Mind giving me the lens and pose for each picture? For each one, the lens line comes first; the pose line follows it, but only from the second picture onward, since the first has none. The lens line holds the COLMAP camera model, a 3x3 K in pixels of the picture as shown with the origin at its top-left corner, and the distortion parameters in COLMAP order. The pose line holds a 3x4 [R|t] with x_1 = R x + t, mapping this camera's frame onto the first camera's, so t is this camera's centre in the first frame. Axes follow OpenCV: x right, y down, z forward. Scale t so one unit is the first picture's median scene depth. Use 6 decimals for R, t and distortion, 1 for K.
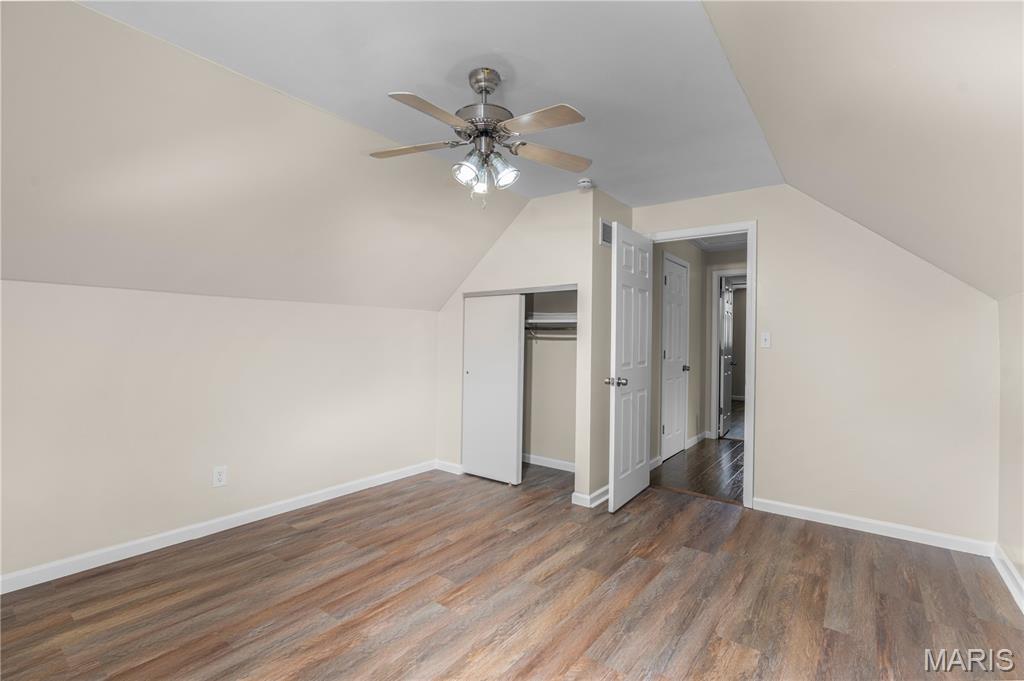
lens RADIAL K [[466.9, 0, 514.4], [0, 466.9, 342.6], [0, 0, 1]] dist [-0.002628, 0.000252]
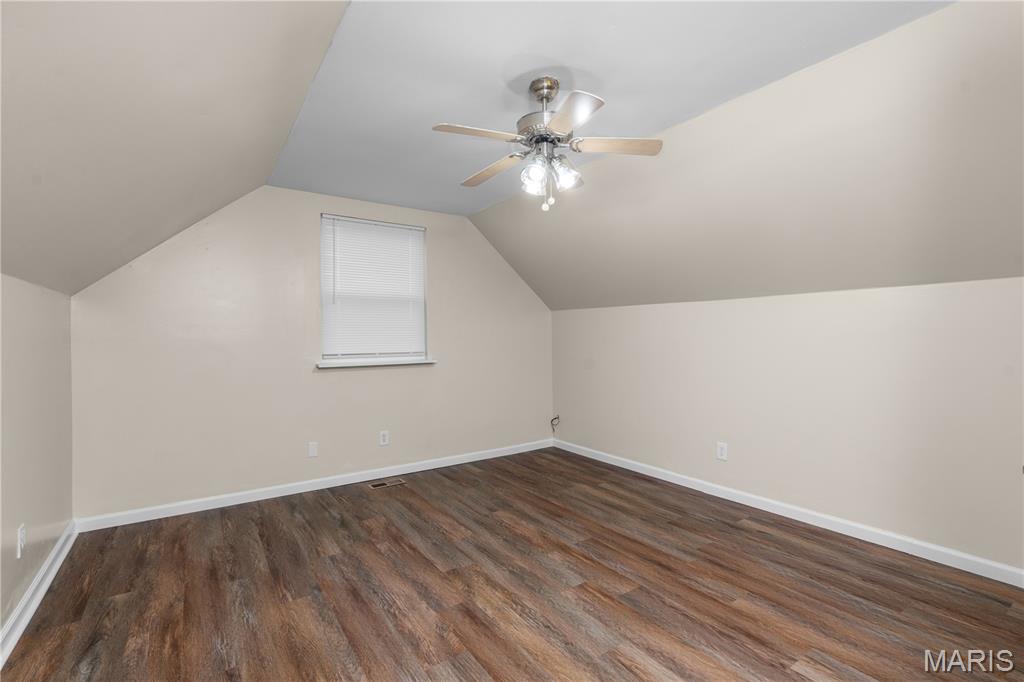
lens RADIAL K [[466.9, 0, 515.2], [0, 466.9, 337.5], [0, 0, 1]] dist [-0.002628, 0.000252]
pose [[-0.313758, -0.004243, -0.949494, 0.768518], [-0.001679, 0.999991, -0.003913, 0.004452], [0.949502, 0.000367, -0.313762, 1.018090]]
